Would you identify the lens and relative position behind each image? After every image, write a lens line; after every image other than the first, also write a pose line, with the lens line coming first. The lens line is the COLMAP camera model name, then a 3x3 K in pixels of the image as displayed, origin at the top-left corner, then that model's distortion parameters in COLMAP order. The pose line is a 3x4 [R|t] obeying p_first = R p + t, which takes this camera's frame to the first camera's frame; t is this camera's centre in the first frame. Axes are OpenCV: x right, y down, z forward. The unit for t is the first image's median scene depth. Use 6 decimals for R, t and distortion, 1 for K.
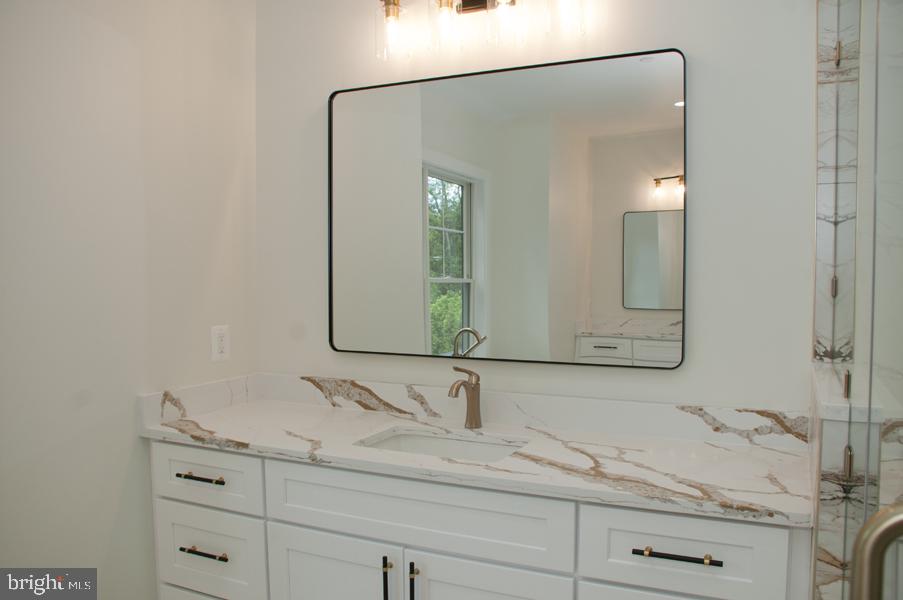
lens RADIAL K [[716.8, 0, 454.0], [0, 716.8, 305.0], [0, 0, 1]] dist [-0.120673, 0.023582]
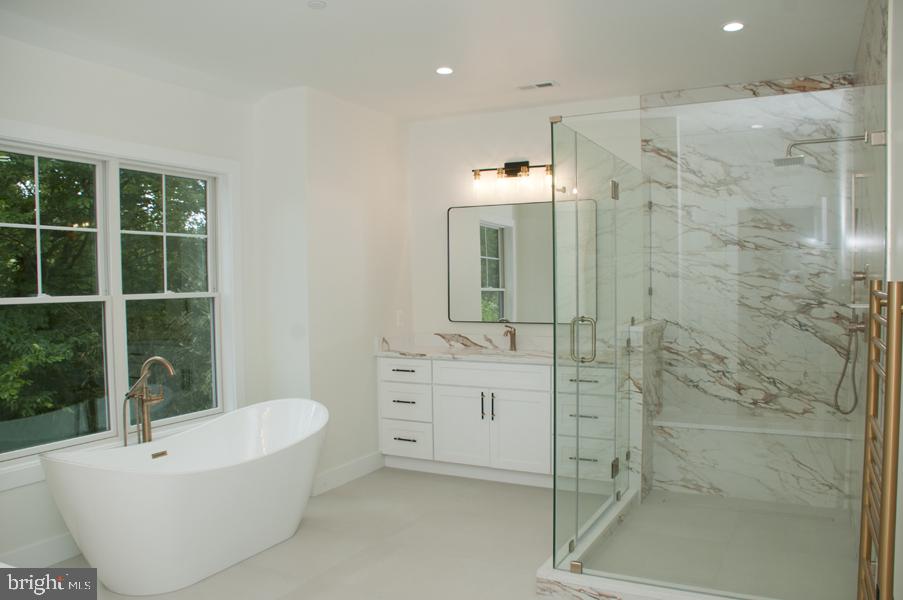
lens RADIAL K [[716.8, 0, 452.4], [0, 716.8, 300.8], [0, 0, 1]] dist [-0.120673, 0.023582]
pose [[0.999457, -0.008996, -0.031704, -0.096432], [0.008416, 0.999796, -0.018384, 0.044148], [0.031863, 0.018107, 0.999328, -1.385101]]
